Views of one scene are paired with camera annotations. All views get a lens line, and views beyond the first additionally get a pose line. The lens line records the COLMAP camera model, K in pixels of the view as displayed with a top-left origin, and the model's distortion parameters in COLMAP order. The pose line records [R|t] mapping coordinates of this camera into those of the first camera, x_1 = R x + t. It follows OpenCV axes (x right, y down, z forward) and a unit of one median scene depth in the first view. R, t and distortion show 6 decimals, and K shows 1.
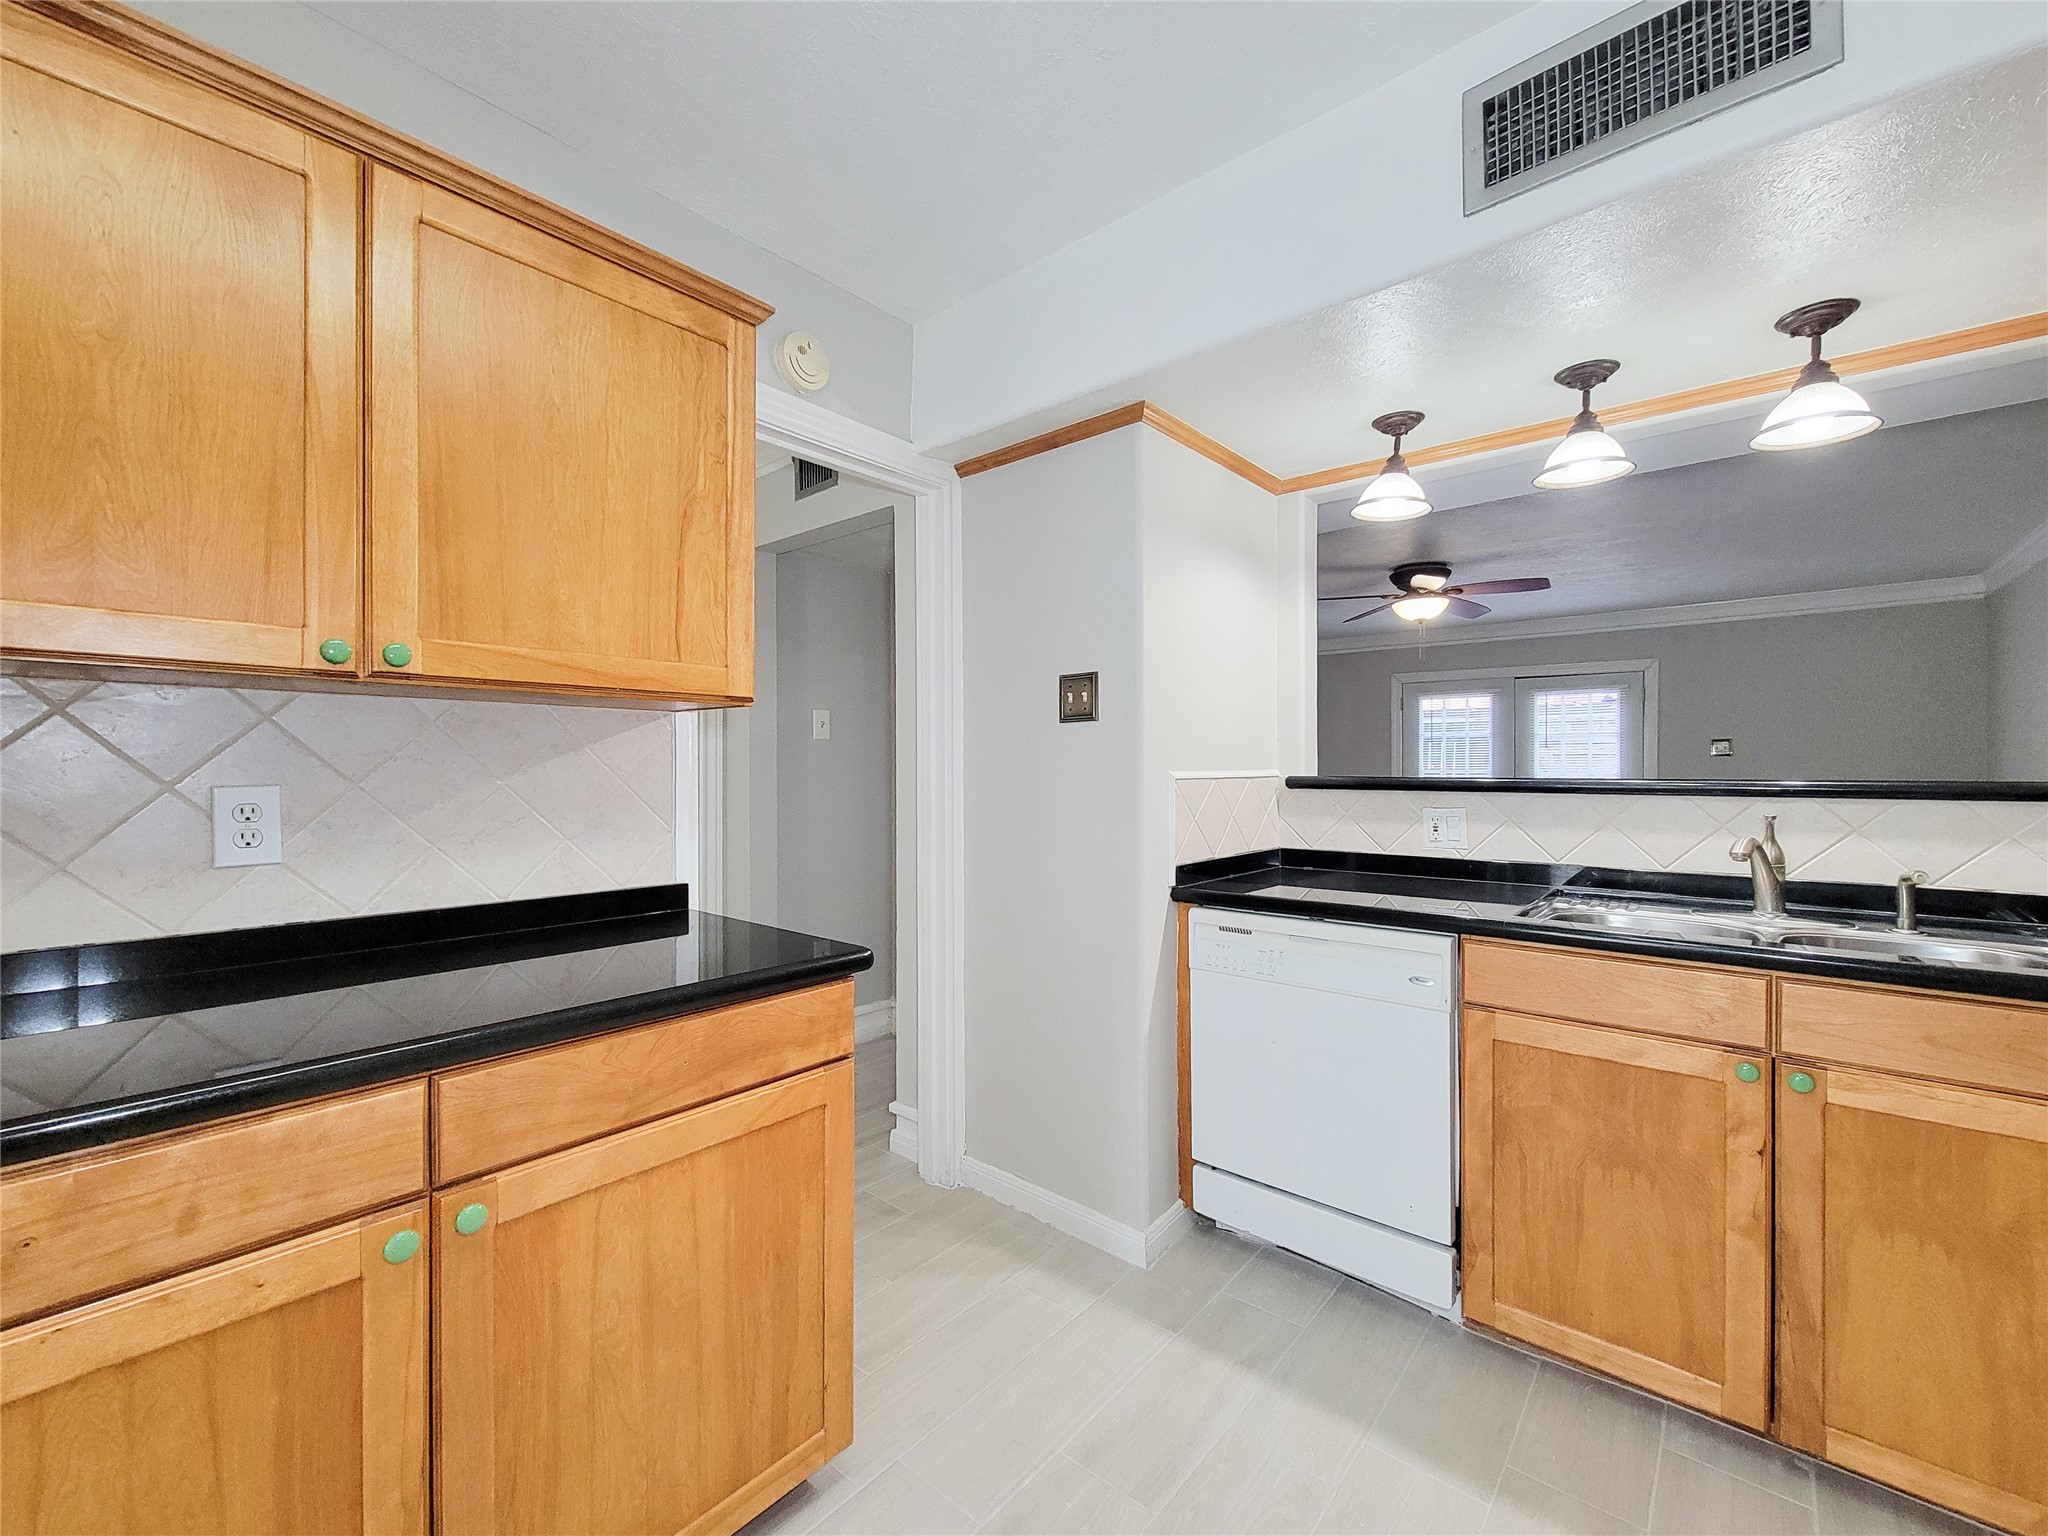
lens RADIAL K [[853.7, 0, 1008.4], [0, 853.7, 765.8], [0, 0, 1]] dist [0.005253, -0.003145]
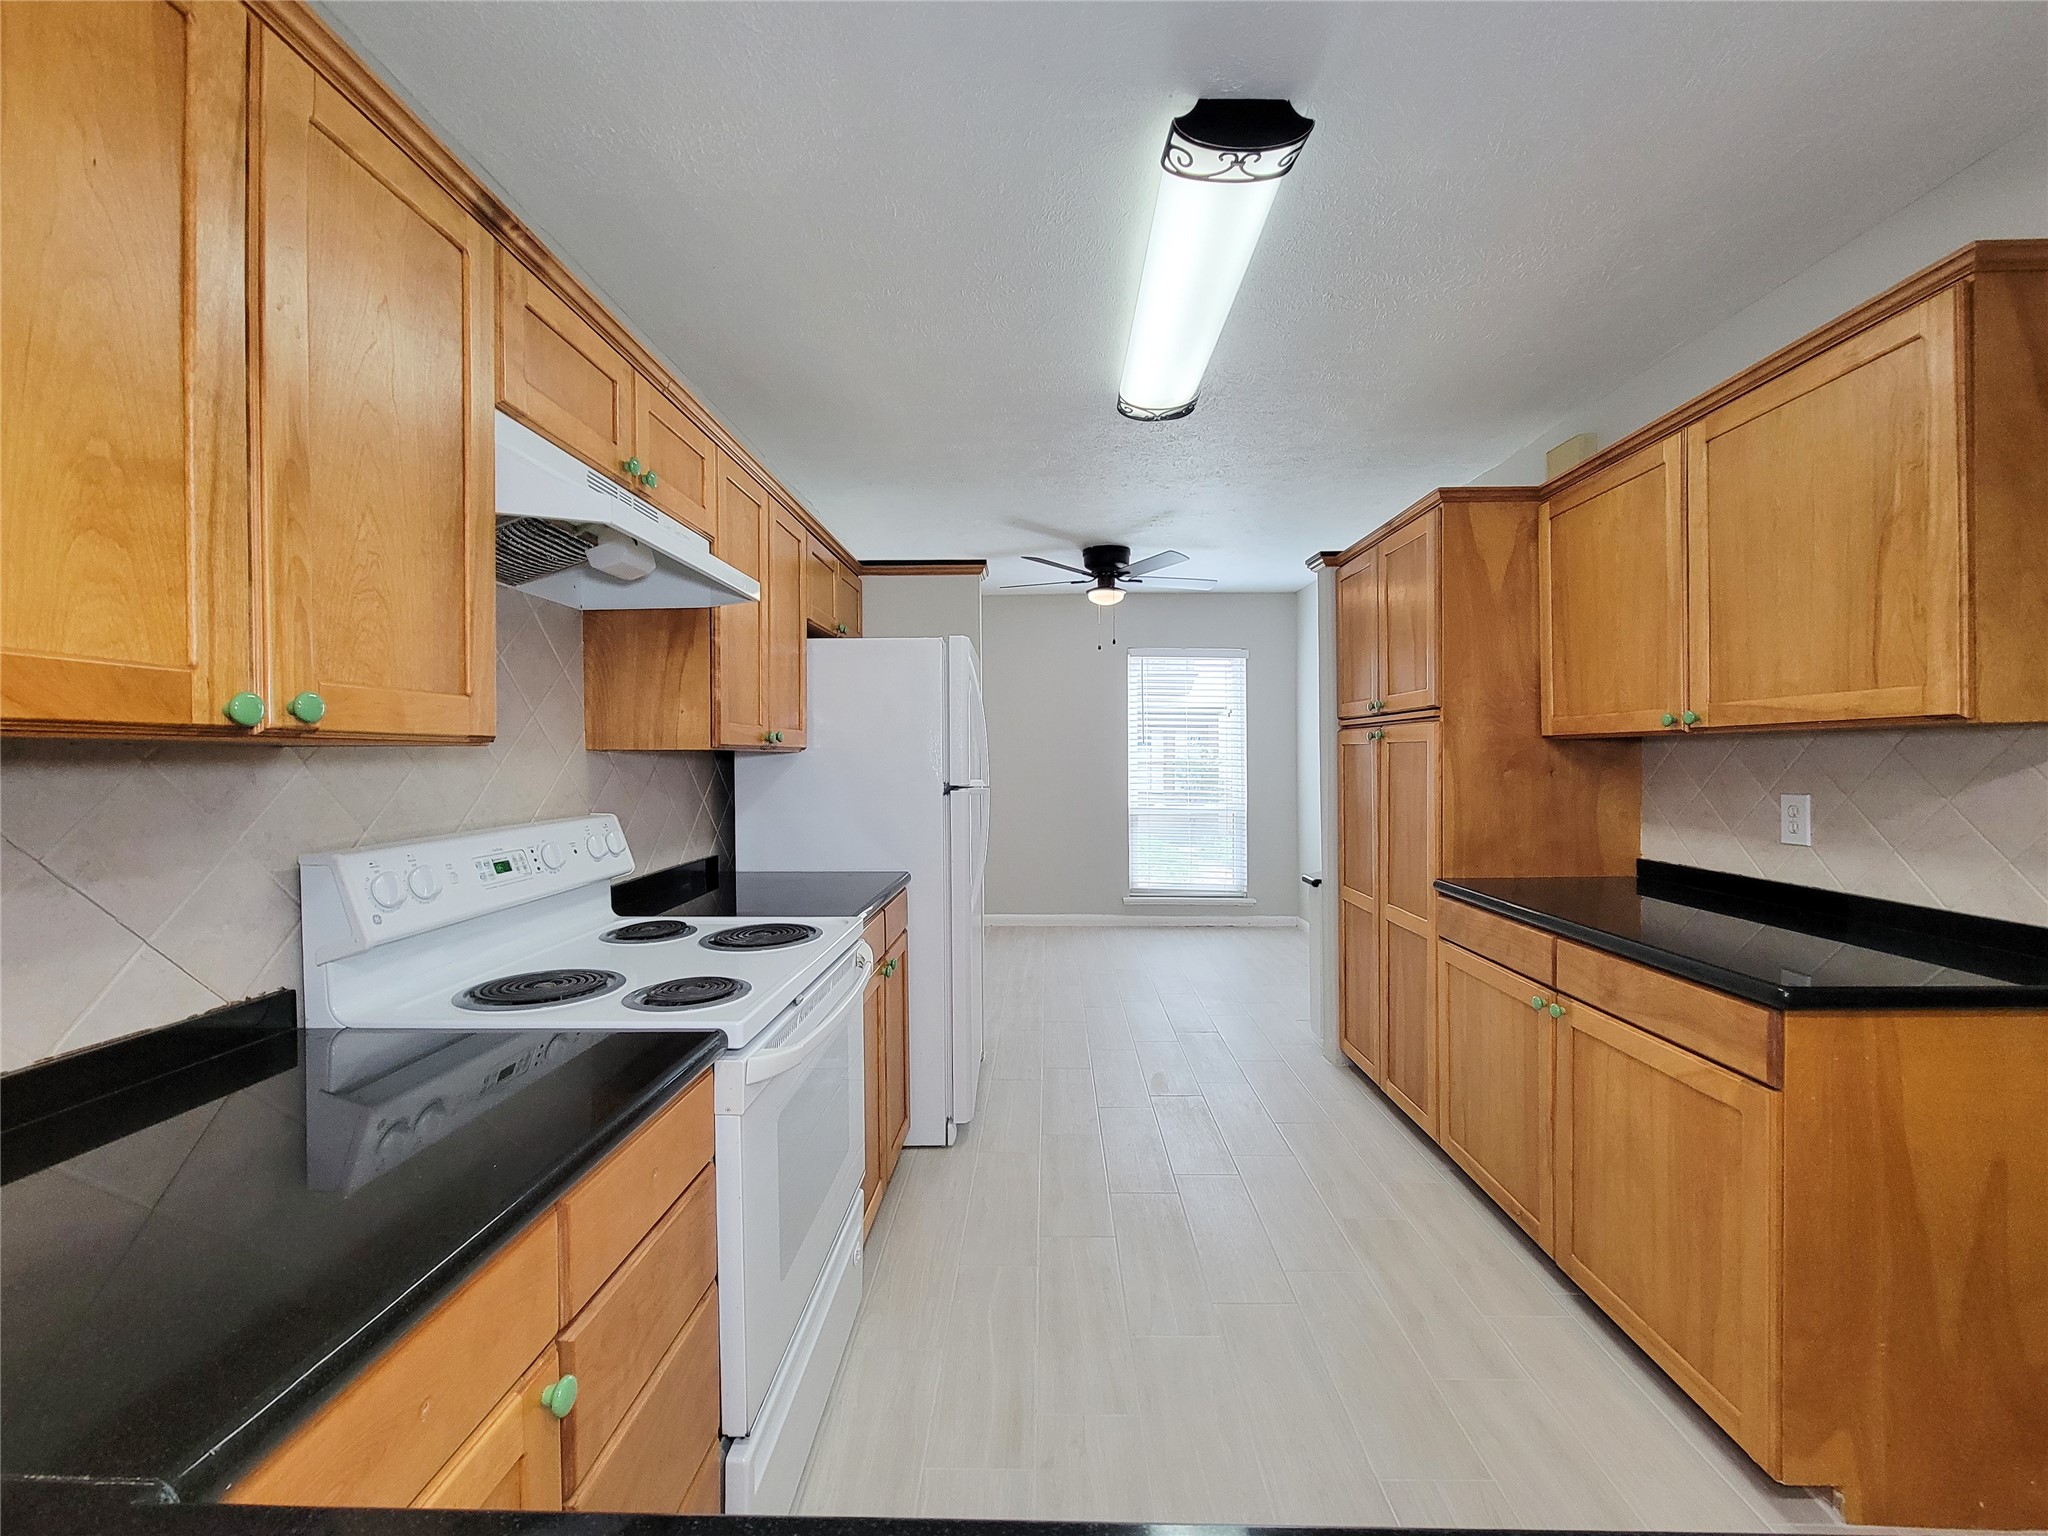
lens RADIAL K [[853.7, 0, 1008.4], [0, 853.7, 765.8], [0, 0, 1]] dist [0.005253, -0.003145]
pose [[-0.787885, 0.010042, -0.615740, 1.179641], [0.009779, 0.999945, 0.003794, -0.049133], [0.615744, -0.003032, -0.787940, 1.305066]]
